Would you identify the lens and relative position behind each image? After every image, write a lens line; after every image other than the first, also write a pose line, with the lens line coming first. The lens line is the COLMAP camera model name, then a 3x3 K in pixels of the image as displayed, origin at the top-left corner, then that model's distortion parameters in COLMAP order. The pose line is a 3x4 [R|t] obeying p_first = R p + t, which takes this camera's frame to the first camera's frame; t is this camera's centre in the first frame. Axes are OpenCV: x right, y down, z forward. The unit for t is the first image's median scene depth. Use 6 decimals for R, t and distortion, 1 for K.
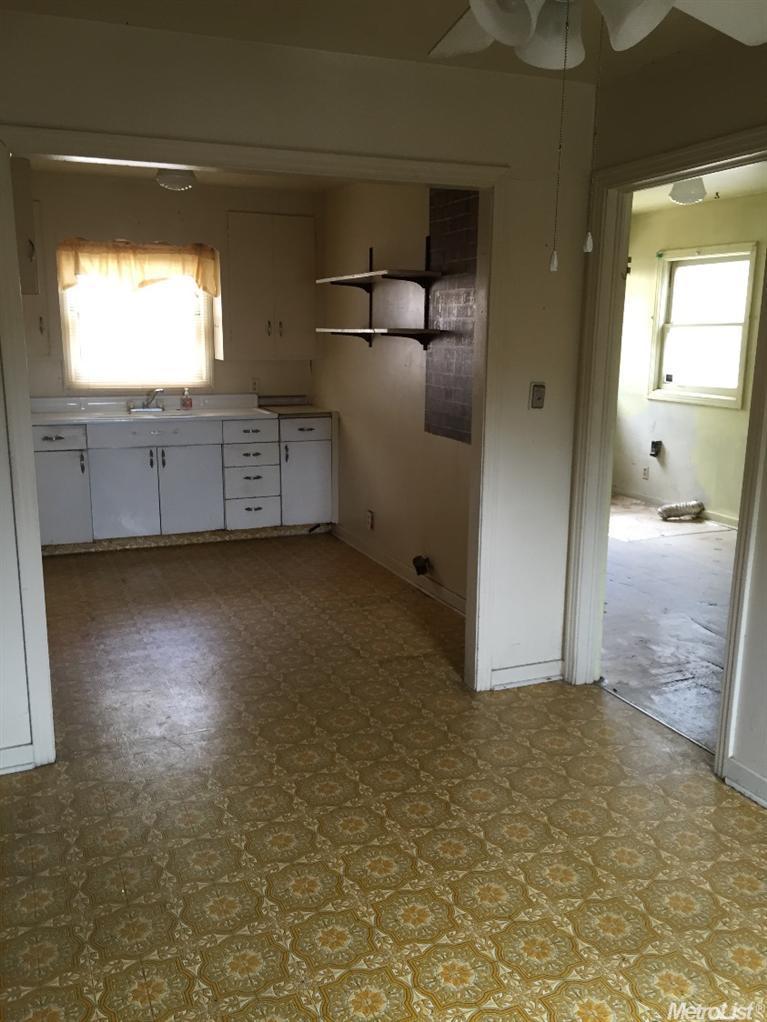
lens RADIAL K [[882.3, 0, 386.0], [0, 882.3, 515.9], [0, 0, 1]] dist [0.060621, -0.041785]
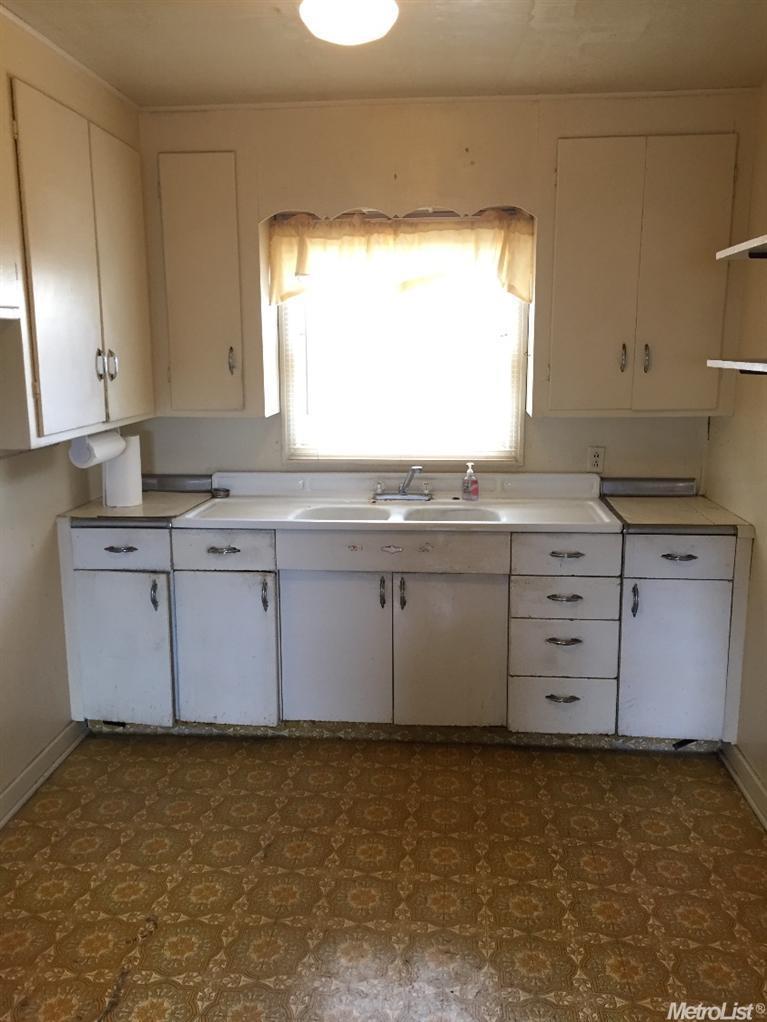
lens RADIAL K [[882.3, 0, 380.4], [0, 882.3, 516.9], [0, 0, 1]] dist [0.060621, -0.041785]
pose [[0.887430, 0.072265, -0.455242, -0.014165], [-0.080347, 0.996766, 0.001601, -0.115782], [0.453886, 0.035156, 0.890366, 0.508941]]
